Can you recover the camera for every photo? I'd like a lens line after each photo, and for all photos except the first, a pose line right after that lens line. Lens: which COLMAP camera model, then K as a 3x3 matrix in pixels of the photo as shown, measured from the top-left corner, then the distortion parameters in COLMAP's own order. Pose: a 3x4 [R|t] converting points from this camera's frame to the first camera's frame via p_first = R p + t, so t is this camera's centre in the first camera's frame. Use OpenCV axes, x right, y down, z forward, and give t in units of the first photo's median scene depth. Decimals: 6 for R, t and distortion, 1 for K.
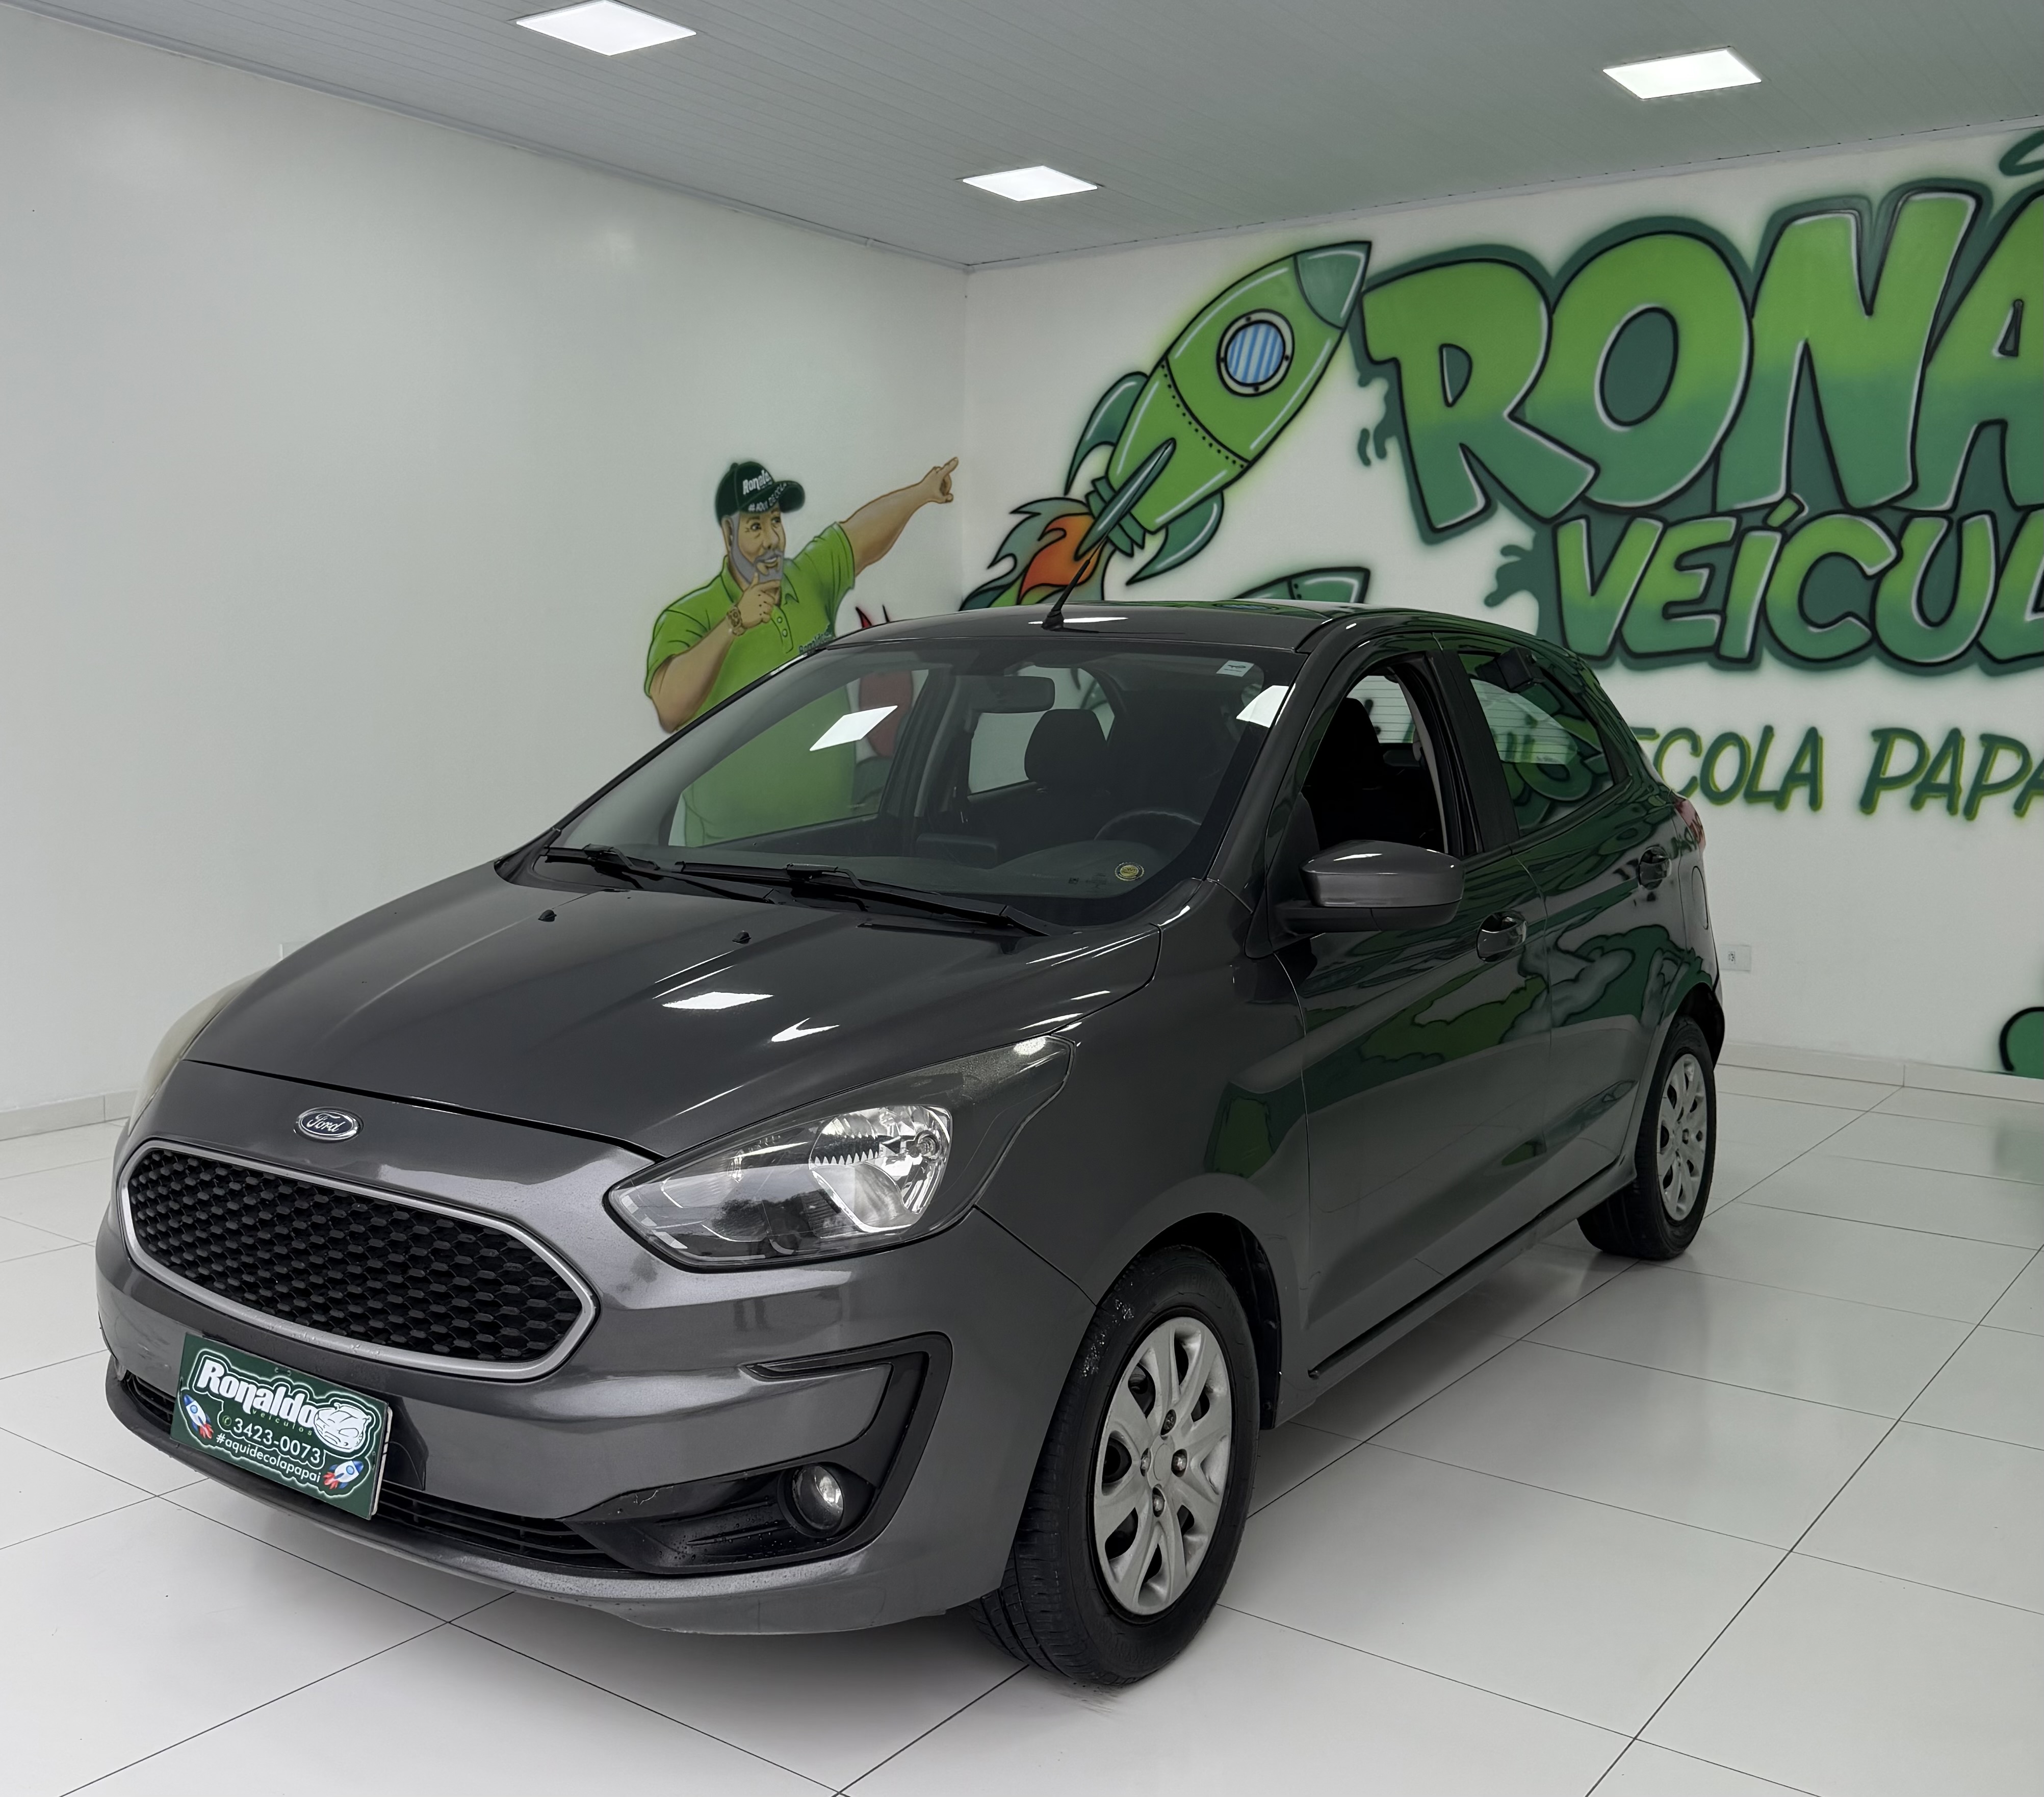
lens RADIAL K [[2007.2, 0, 975.6], [0, 2007.2, 898.9], [0, 0, 1]] dist [-0.032027, 0.000000]
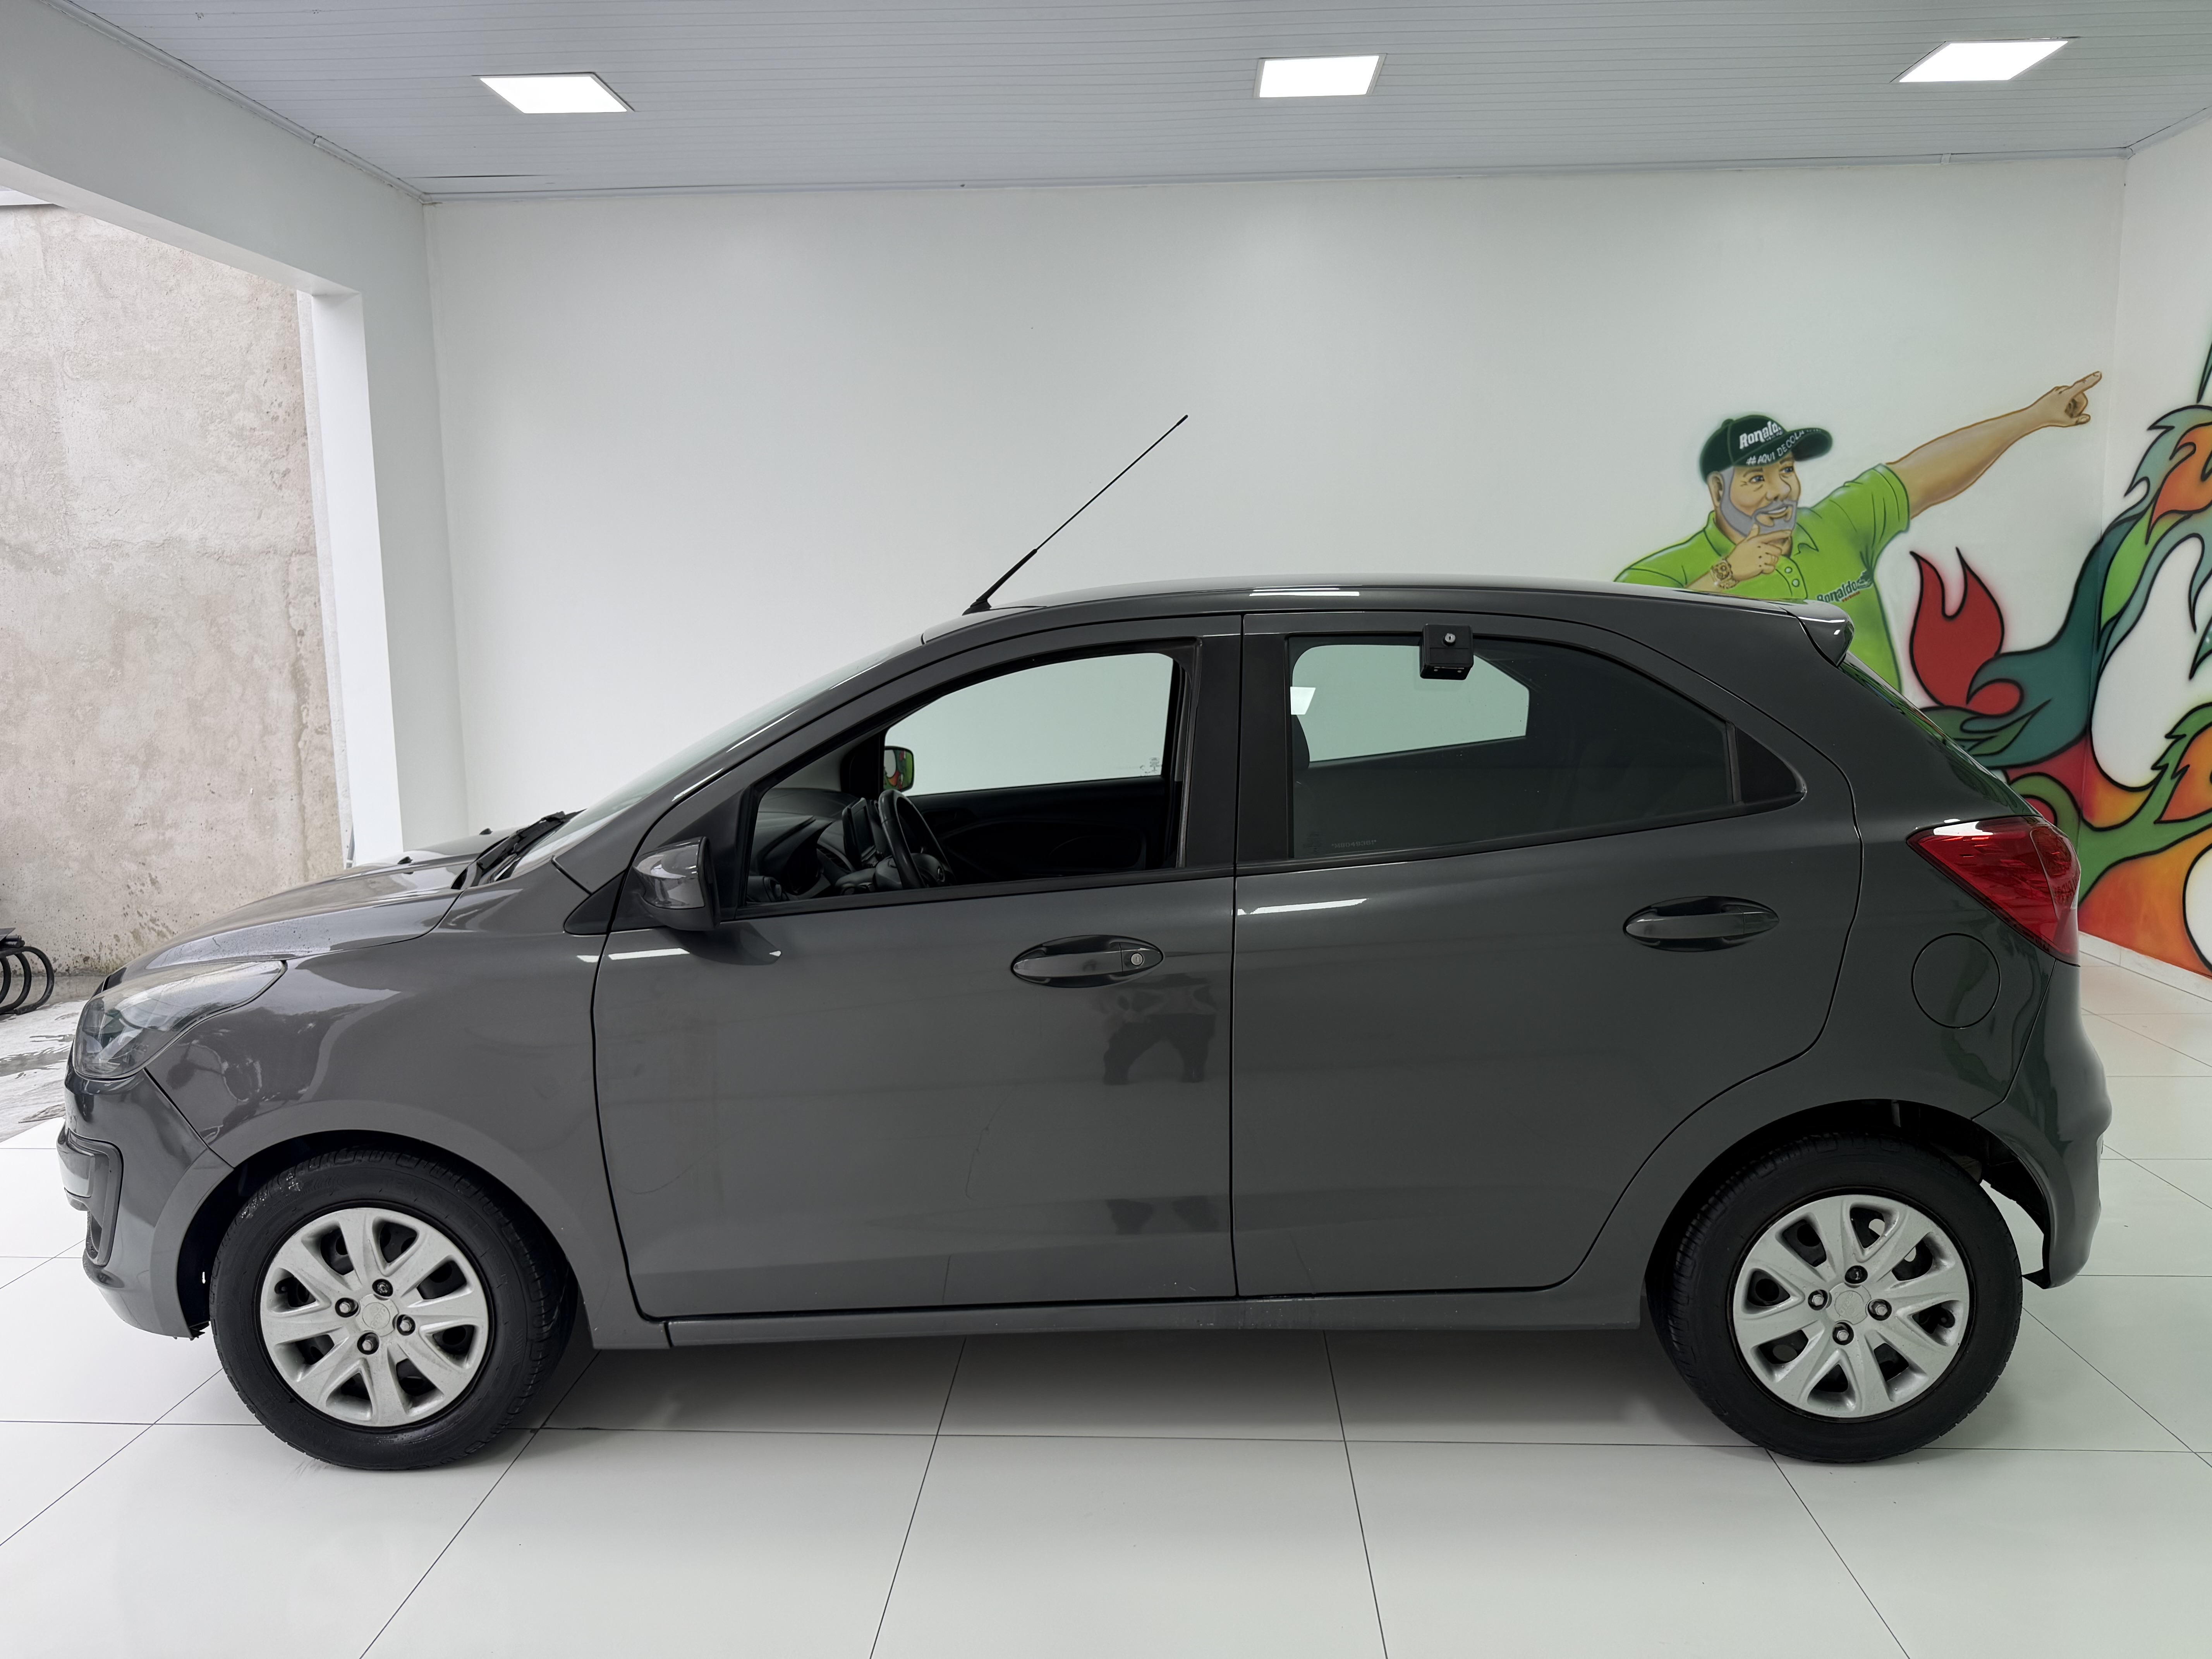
lens RADIAL K [[1587.1, 0, 1095.7], [0, 1587.1, 831.8], [0, 0, 1]] dist [0.022083, -0.013351]
pose [[0.569133, 0.099285, -0.816229, 0.401515], [-0.071841, 0.994891, 0.070924, -0.043139], [0.819101, 0.018273, 0.573358, 0.279454]]
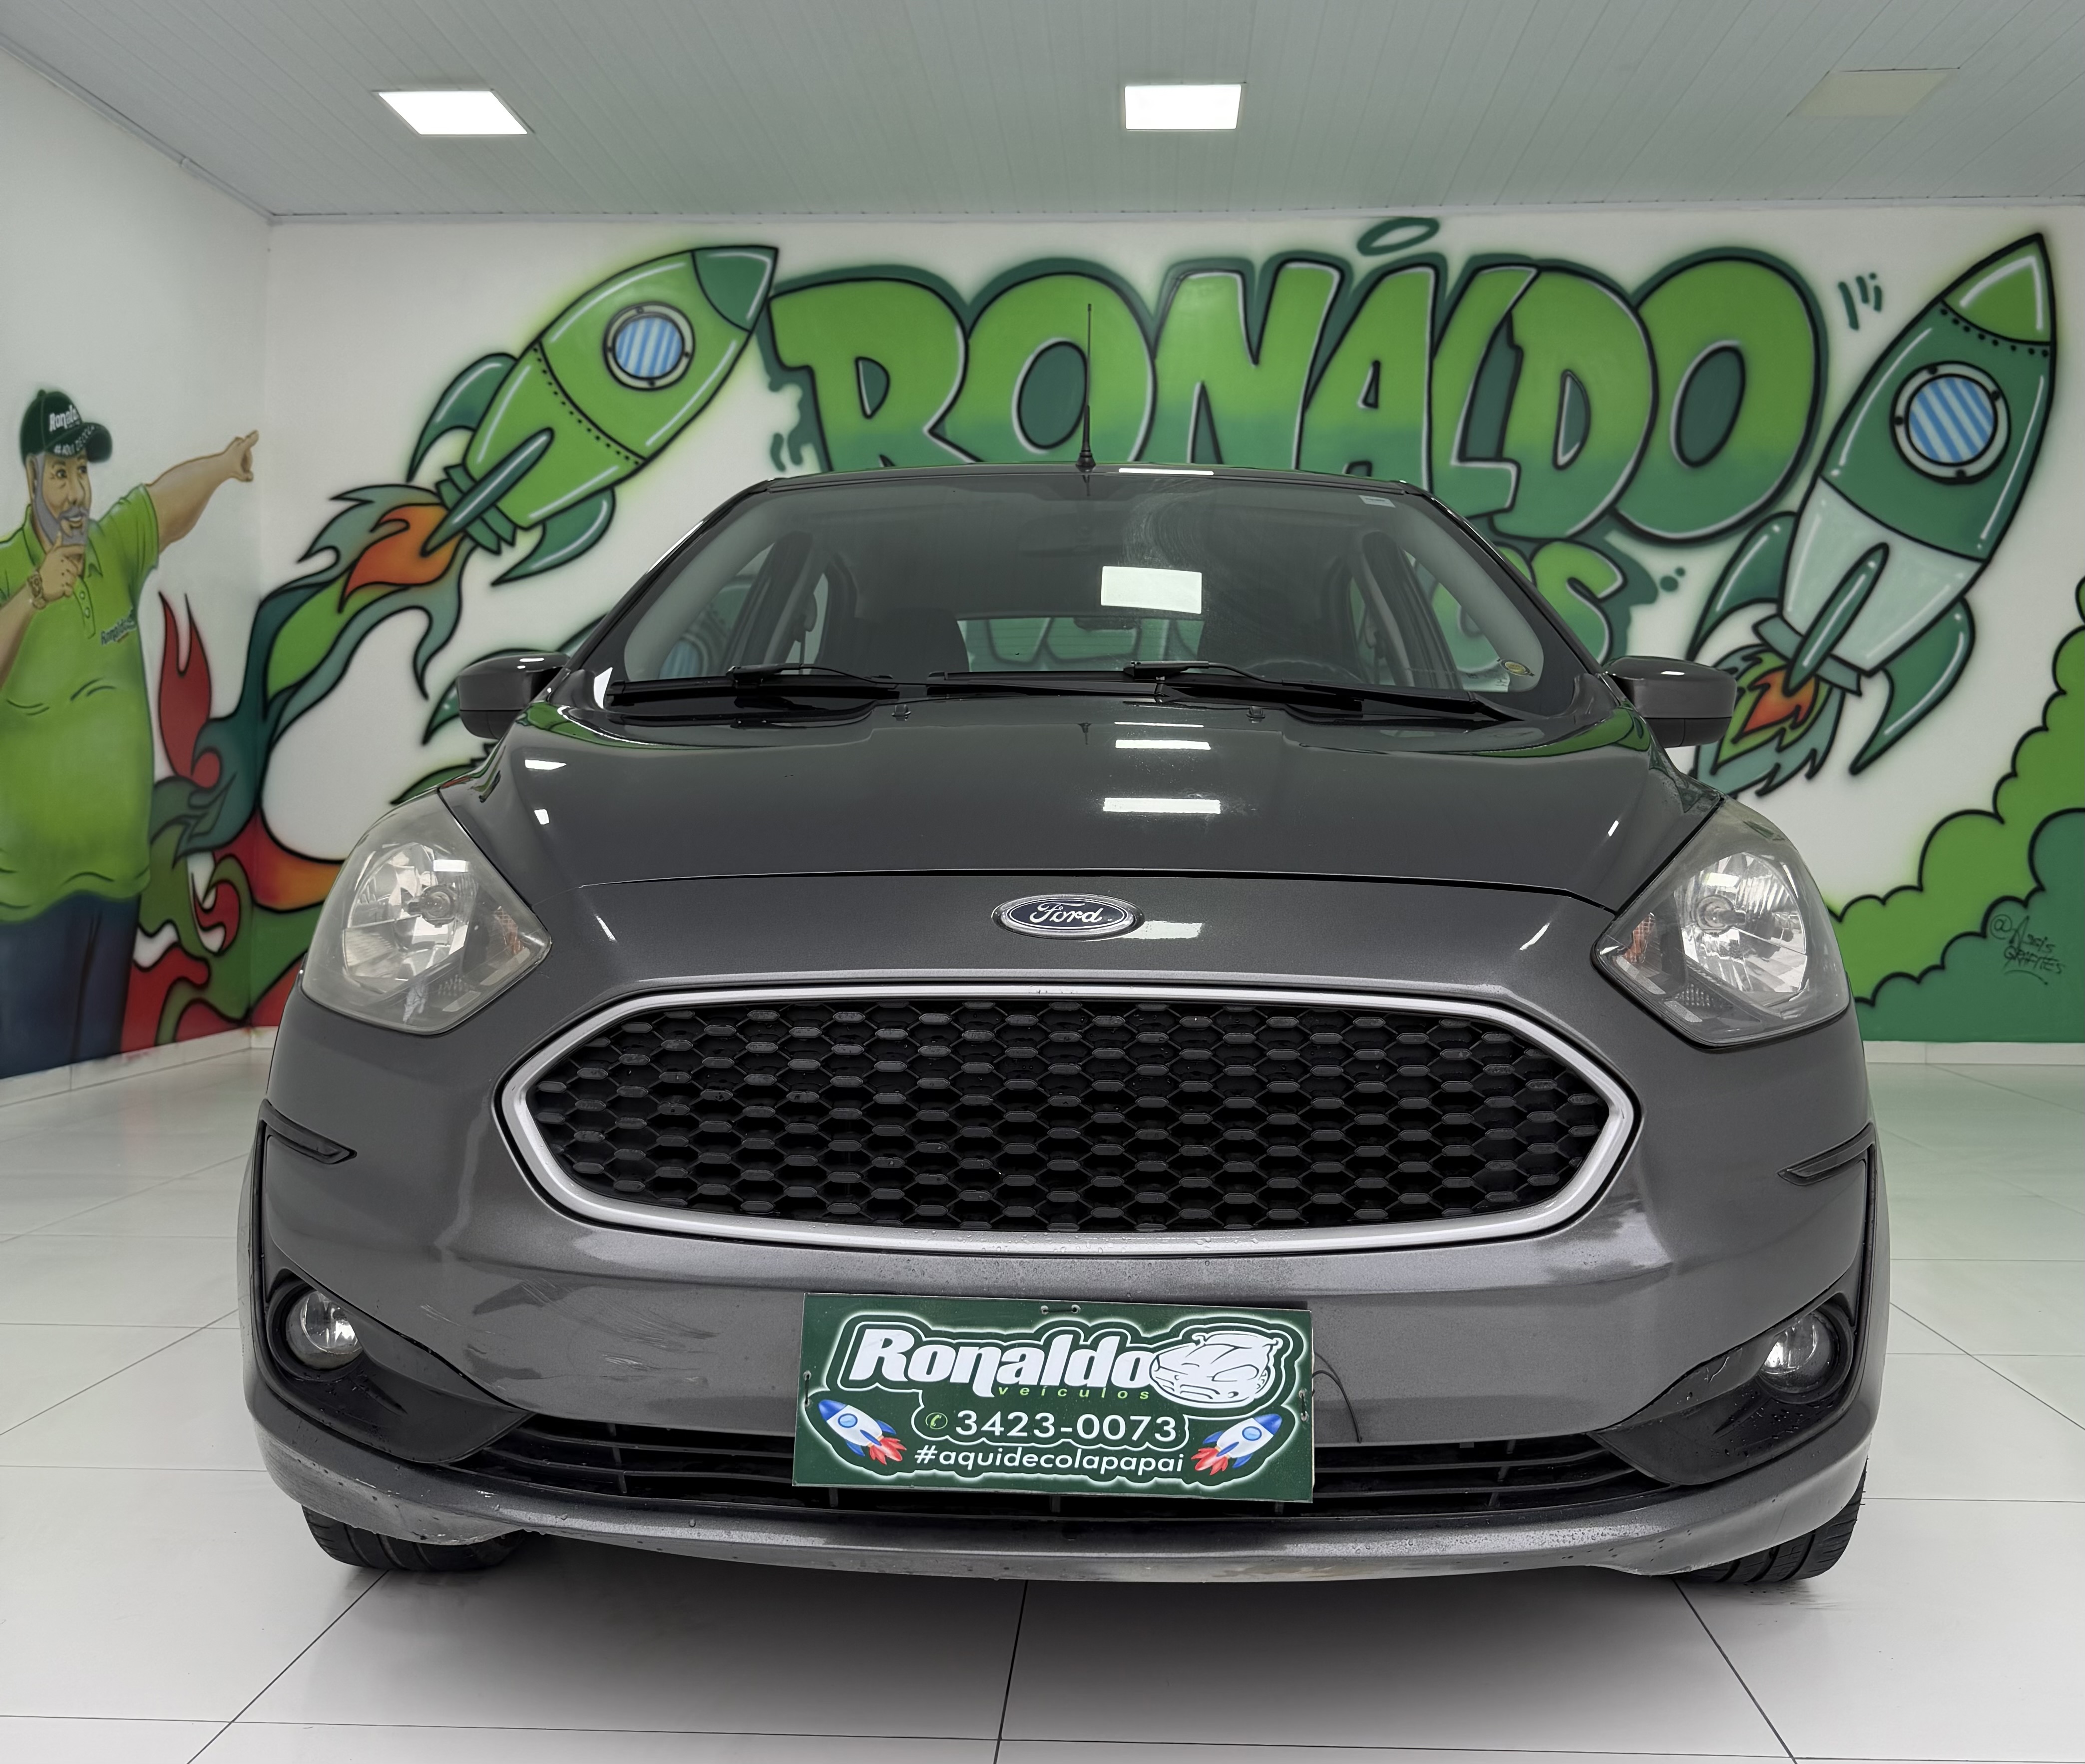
lens RADIAL K [[2005.5, 0, 1075.2], [0, 2005.5, 730.6], [0, 0, 1]] dist [0.032441, 0.000000]
pose [[0.833411, 0.021934, 0.552218, -0.227870], [0.060573, 0.989567, -0.130723, 0.045400], [-0.549324, 0.142395, 0.823387, 0.147071]]
